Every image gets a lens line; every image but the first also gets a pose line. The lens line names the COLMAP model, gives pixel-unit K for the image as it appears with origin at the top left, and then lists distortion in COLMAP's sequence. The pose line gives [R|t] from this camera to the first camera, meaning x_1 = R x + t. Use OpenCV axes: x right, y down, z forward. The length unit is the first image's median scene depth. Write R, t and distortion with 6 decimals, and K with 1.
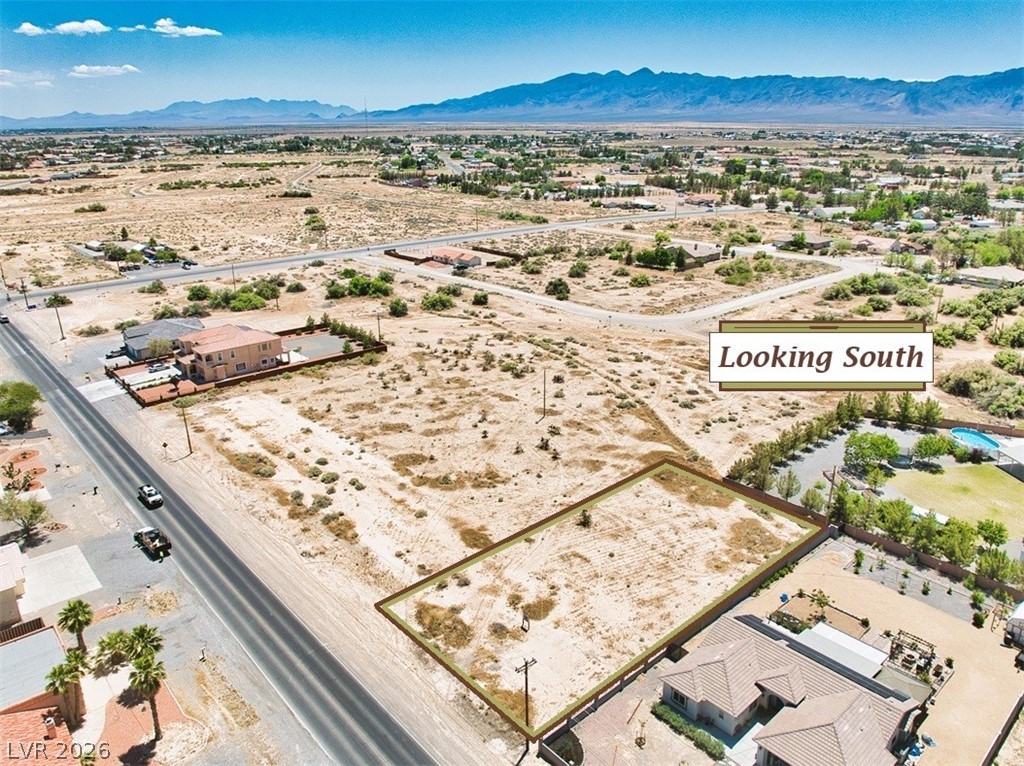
lens RADIAL K [[727.7, 0, 518.2], [0, 727.7, 440.2], [0, 0, 1]] dist [-0.033886, -0.004673]
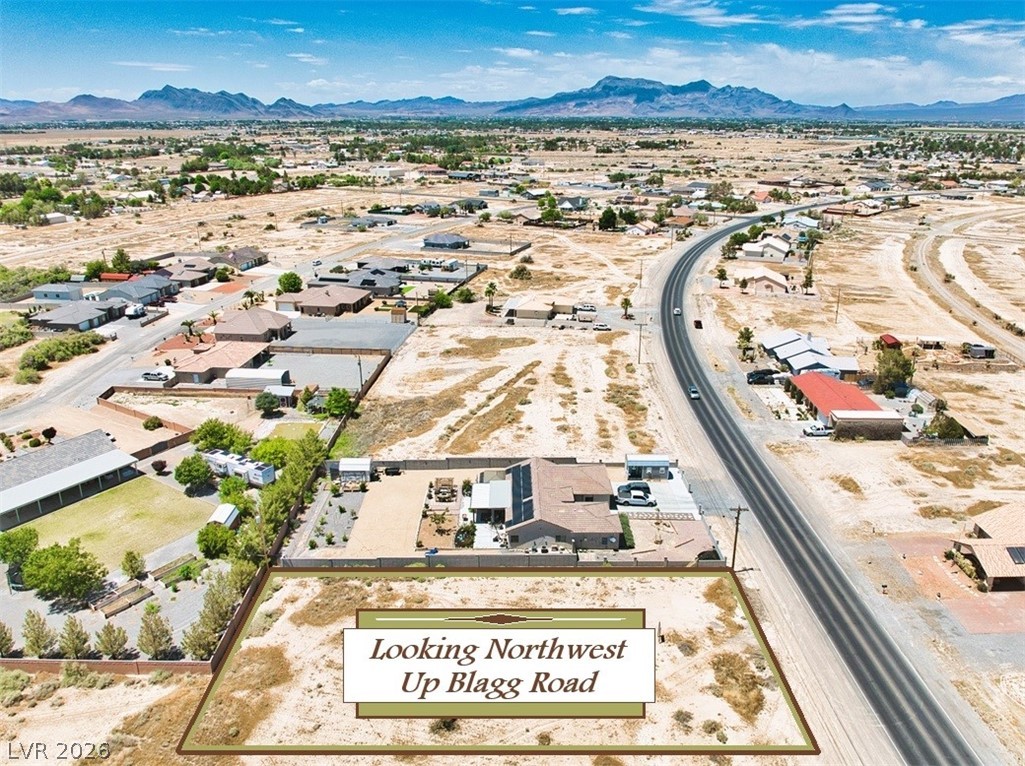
lens RADIAL K [[742.3, 0, 514.2], [0, 742.3, 415.5], [0, 0, 1]] dist [-0.035299, -0.004850]
pose [[-0.750112, -0.243571, 0.614821, -0.202352], [0.267624, 0.738364, 0.619029, -0.333874], [-0.604739, 0.628882, -0.488670, 0.763039]]
